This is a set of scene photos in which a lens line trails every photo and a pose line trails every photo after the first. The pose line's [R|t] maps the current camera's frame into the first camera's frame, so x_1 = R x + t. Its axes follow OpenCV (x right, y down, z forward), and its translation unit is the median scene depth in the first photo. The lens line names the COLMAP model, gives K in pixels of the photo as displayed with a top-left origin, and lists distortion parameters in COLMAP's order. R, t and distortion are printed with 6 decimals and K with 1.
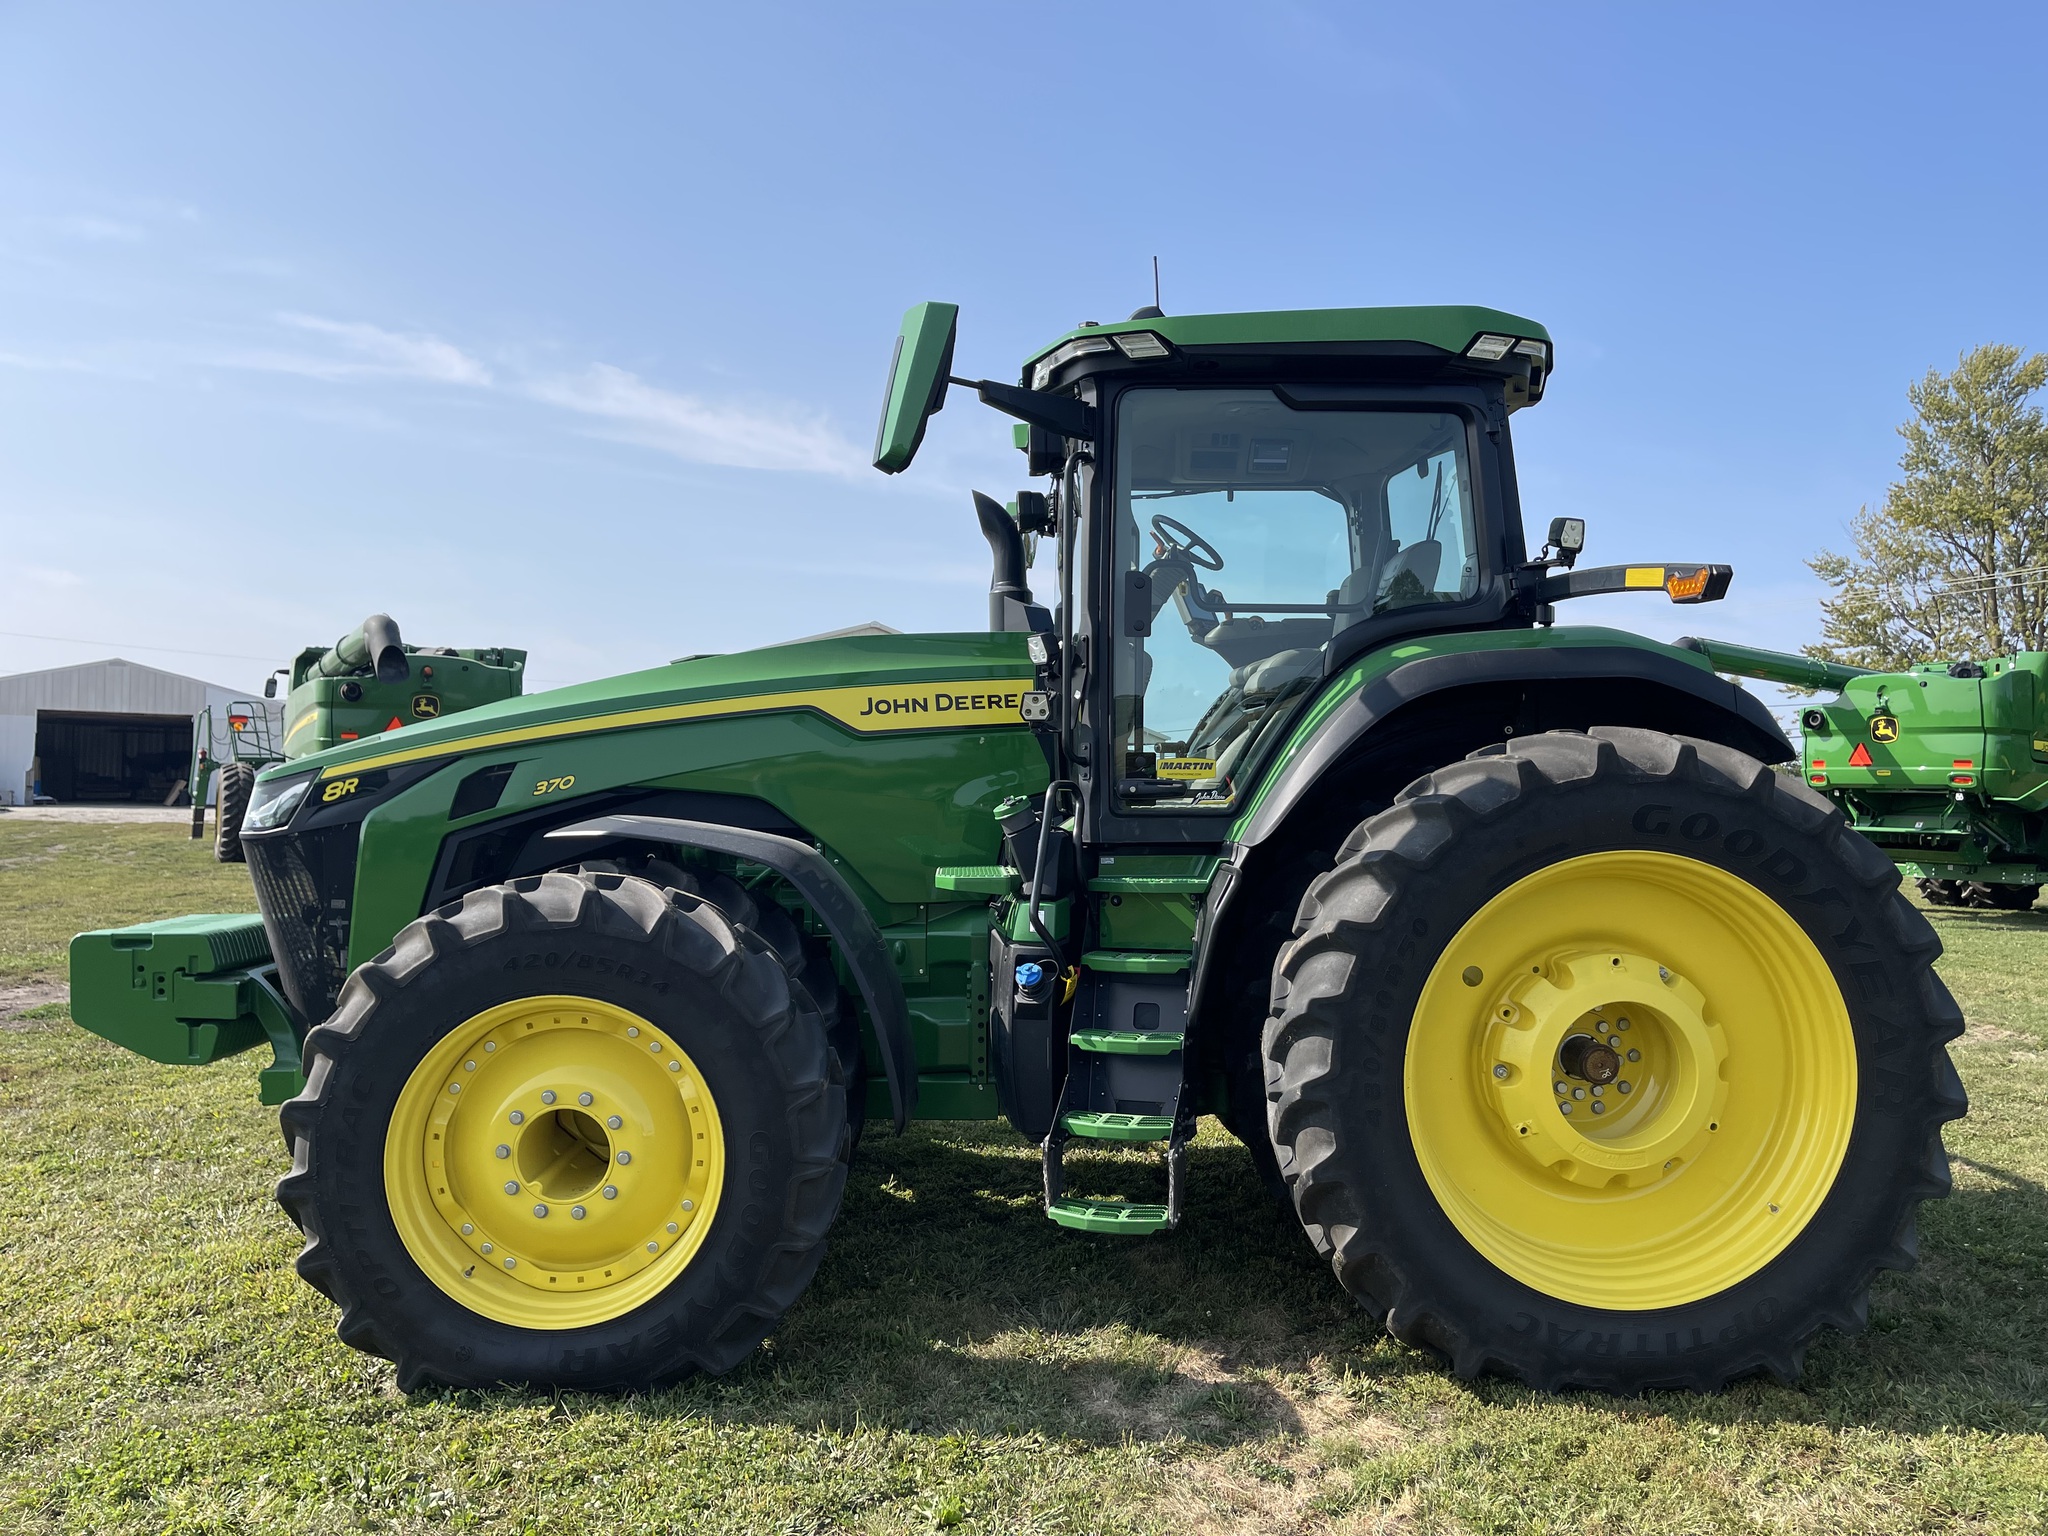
lens RADIAL K [[1565.0, 0, 1042.4], [0, 1565.0, 781.0], [0, 0, 1]] dist [0.085540, -0.128905]
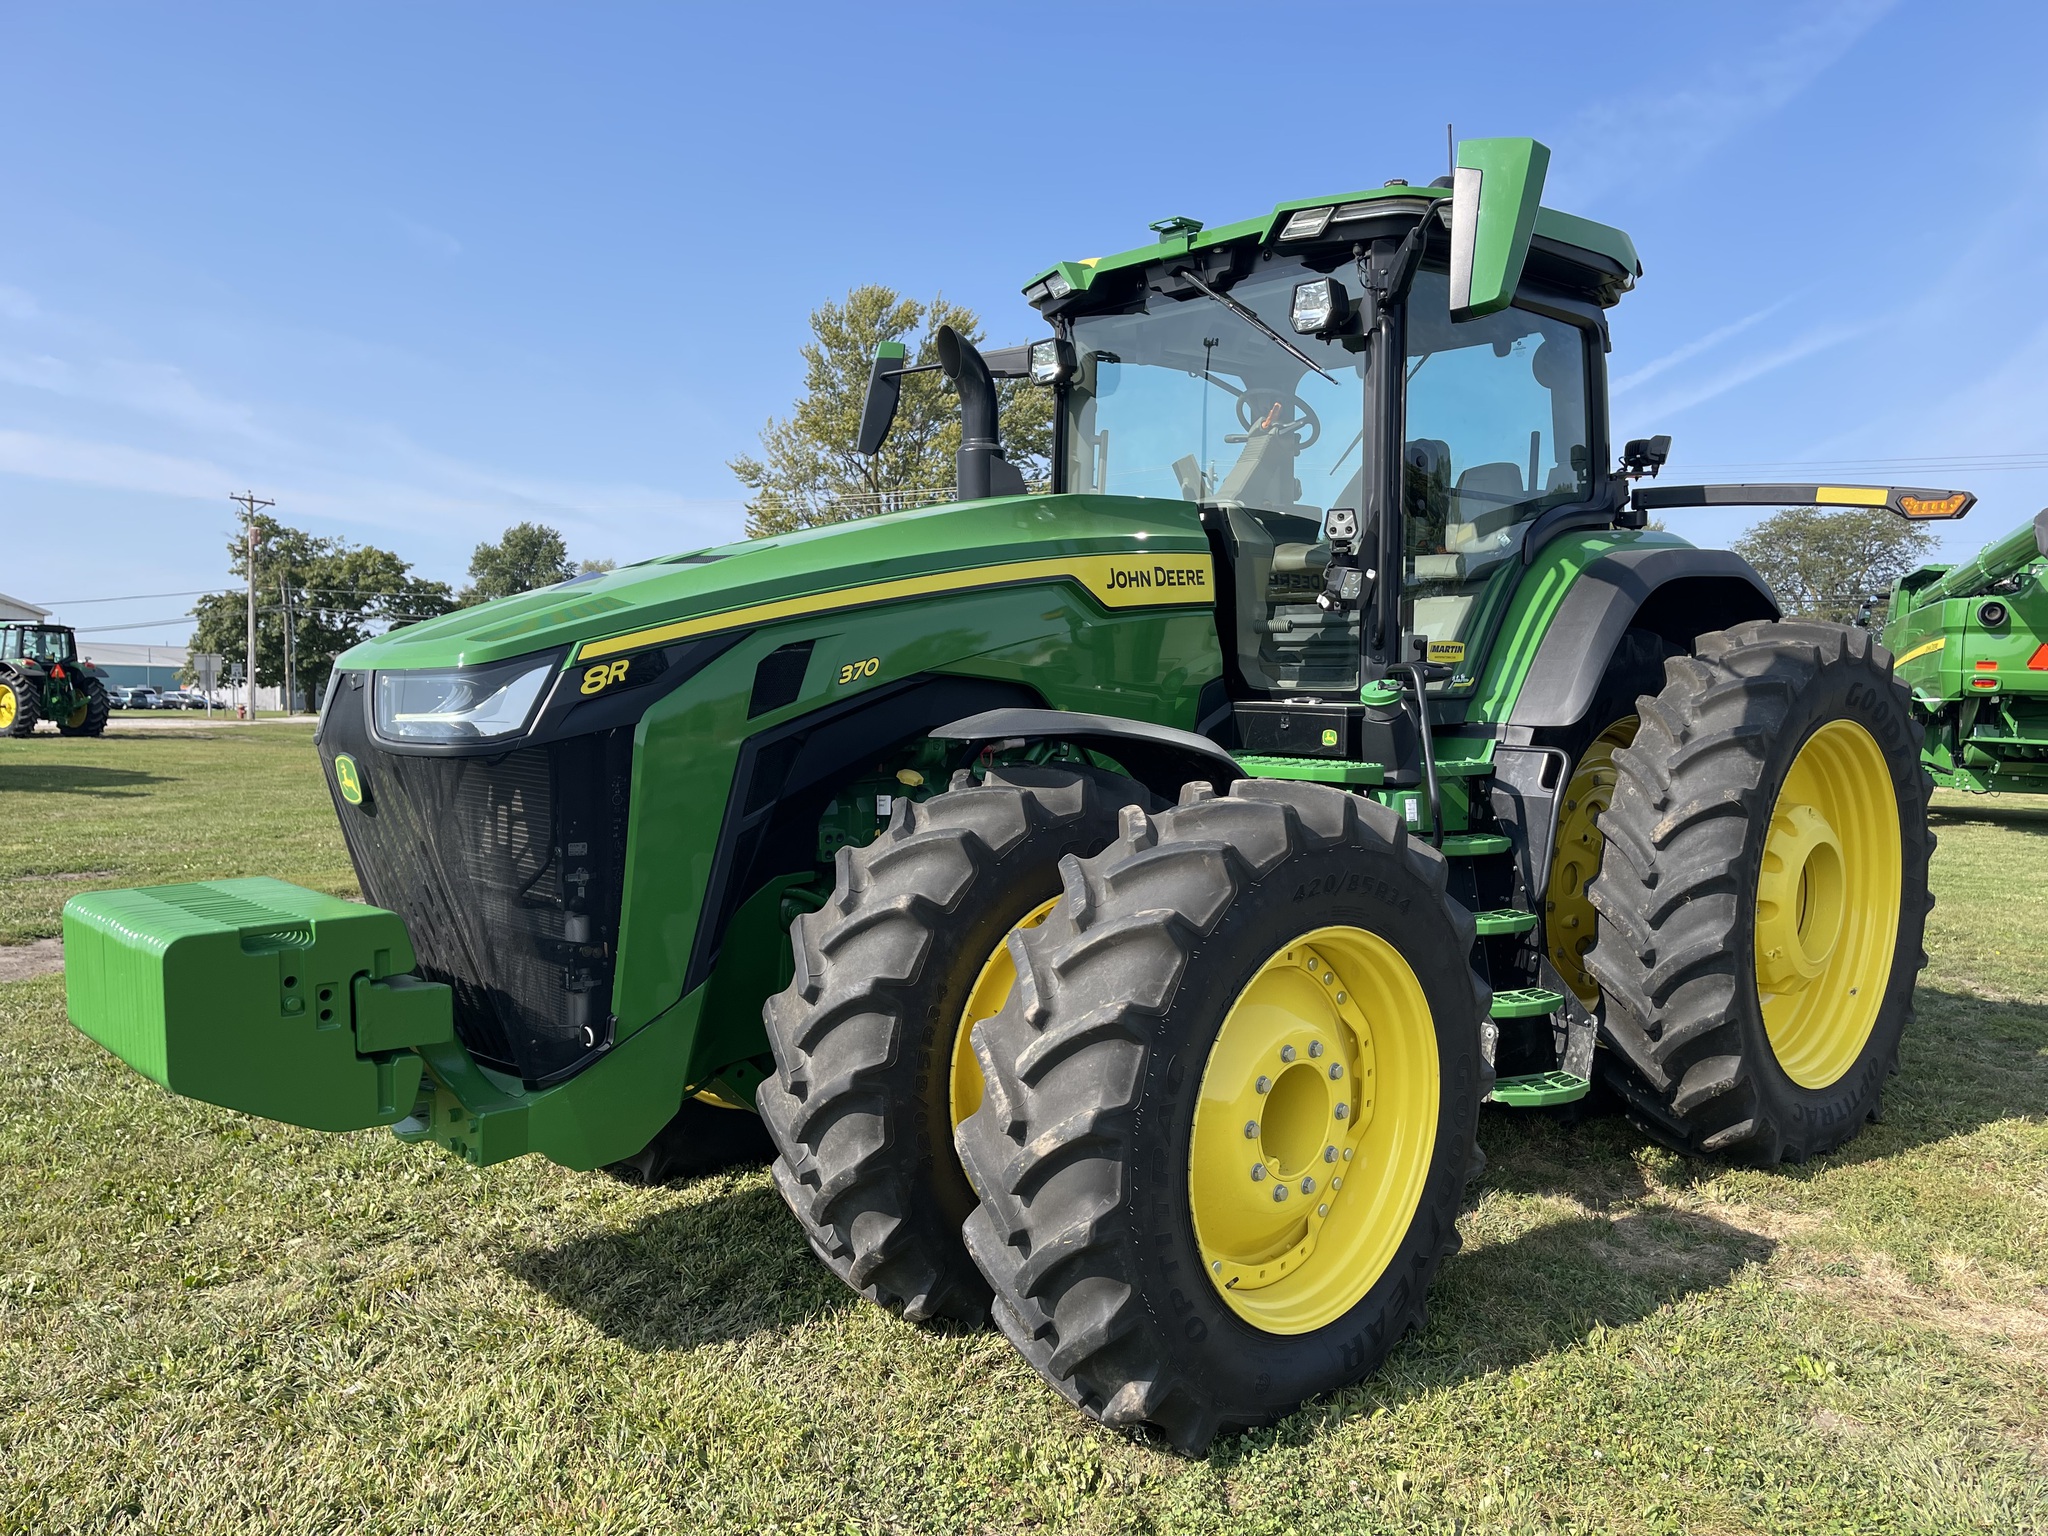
lens RADIAL K [[1565.0, 0, 1042.4], [0, 1565.0, 781.0], [0, 0, 1]] dist [0.085540, -0.128905]
pose [[0.762588, -0.047354, 0.645149, -0.731708], [0.000774, 0.997383, 0.072293, 0.001362], [-0.646884, -0.054631, 0.760629, 0.375001]]
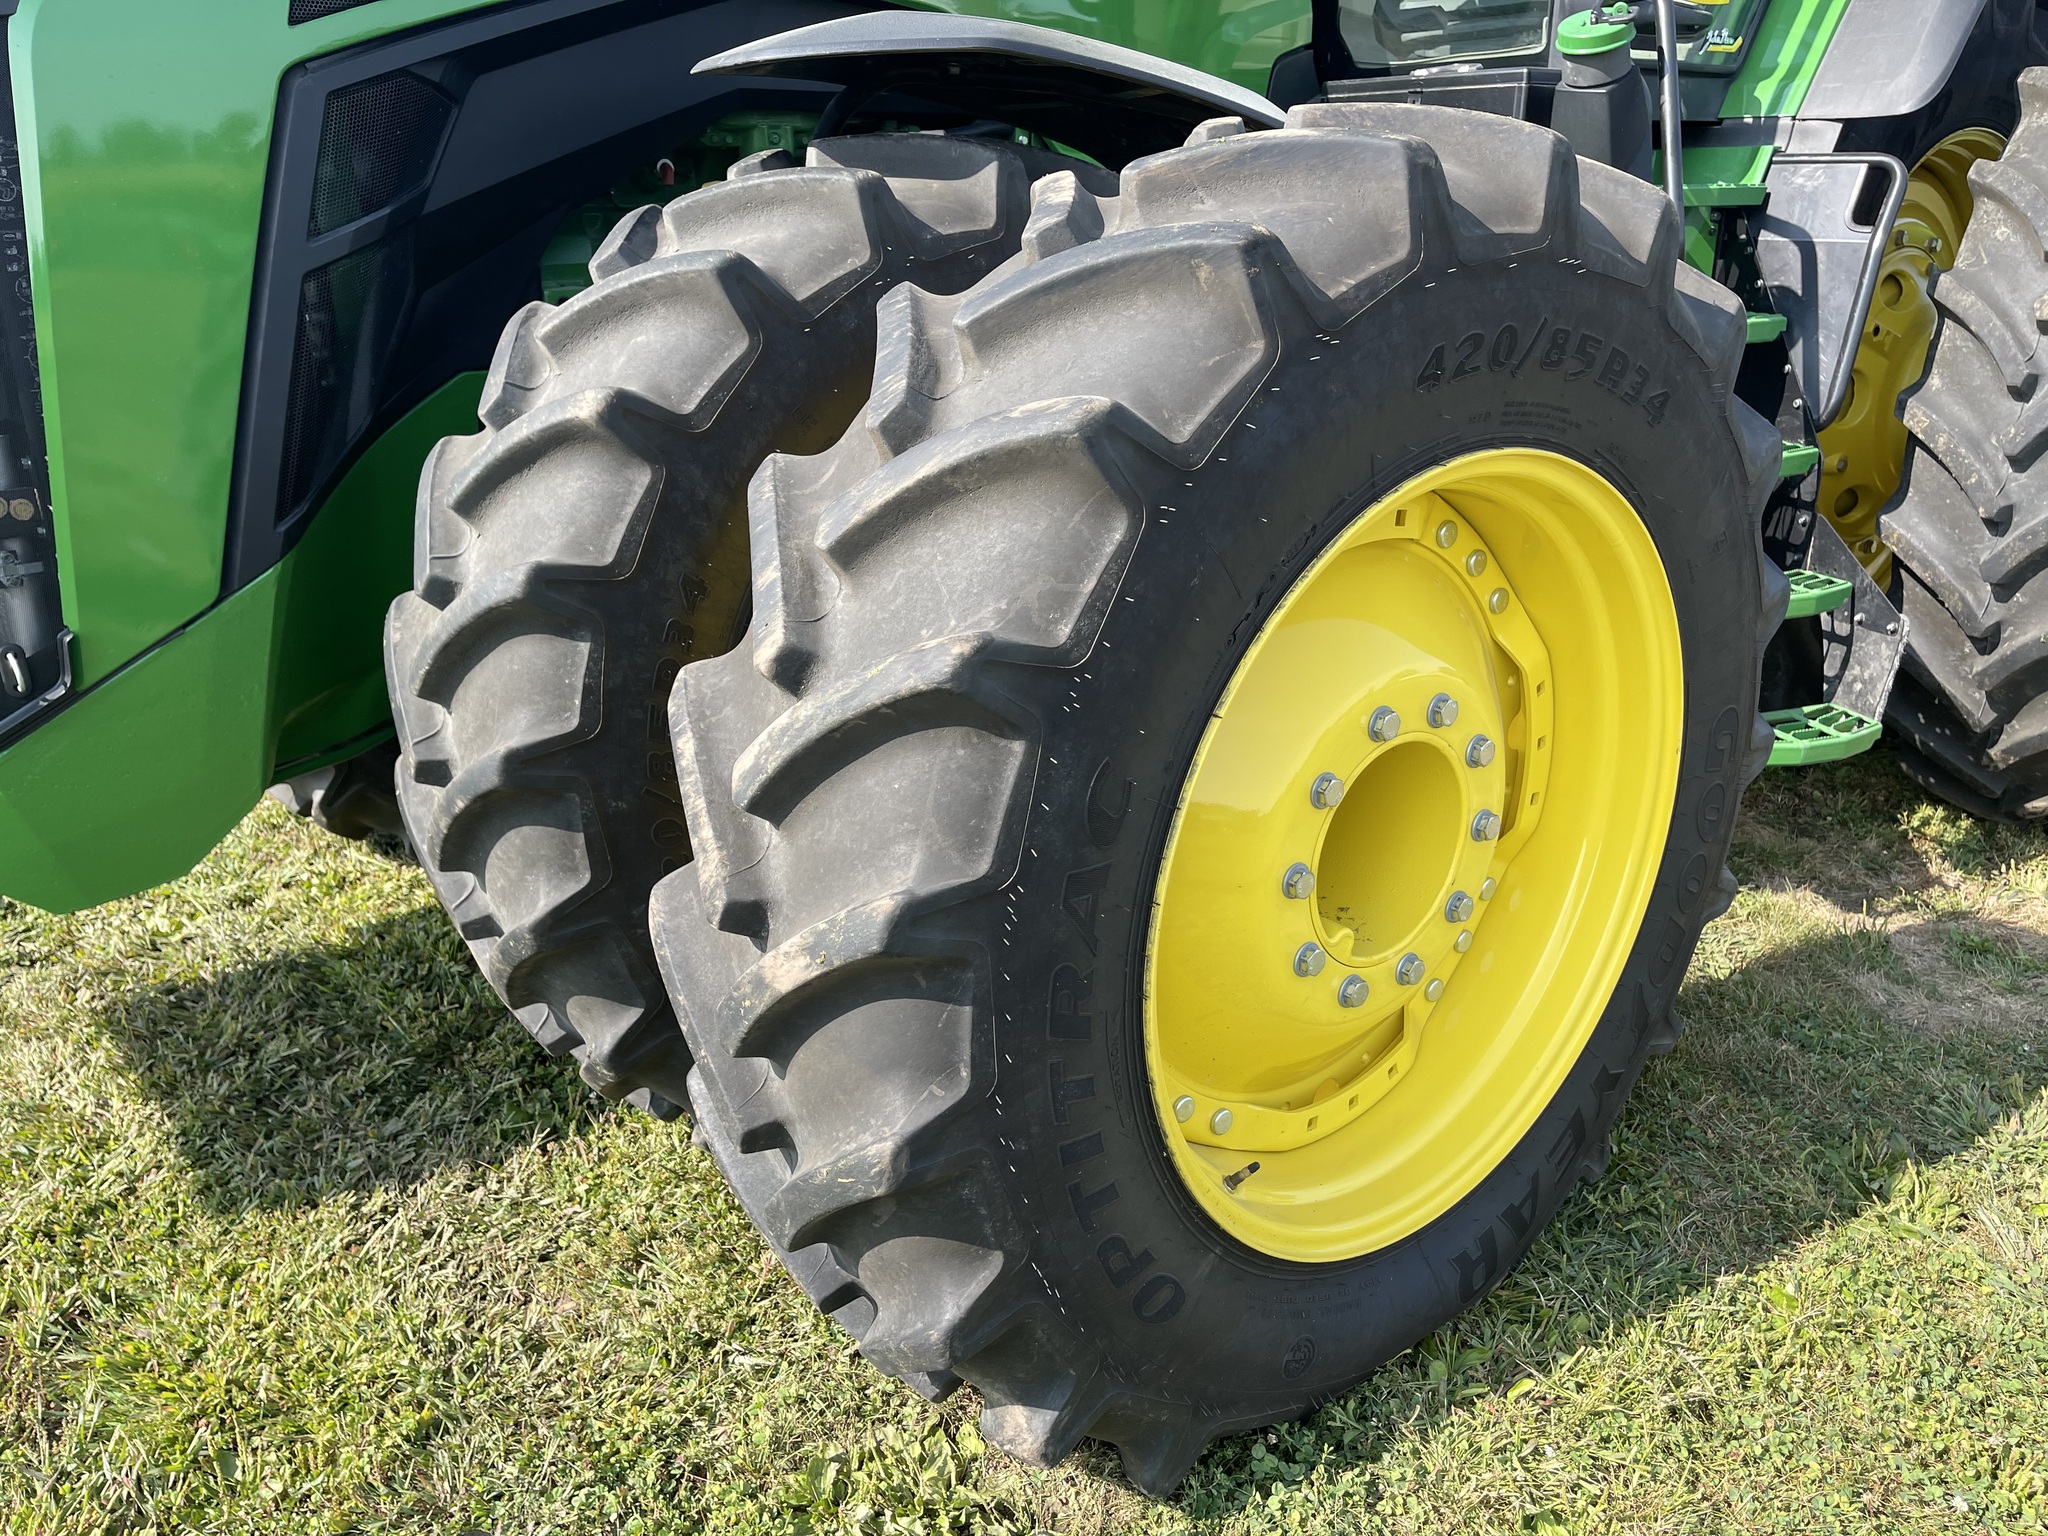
lens RADIAL K [[1565.0, 0, 1042.4], [0, 1565.0, 781.0], [0, 0, 1]] dist [0.085540, -0.128905]
pose [[0.799853, -0.212018, 0.561501, -0.474166], [0.012495, 0.941209, 0.337593, 0.065118], [-0.600066, -0.263009, 0.755478, 0.597578]]
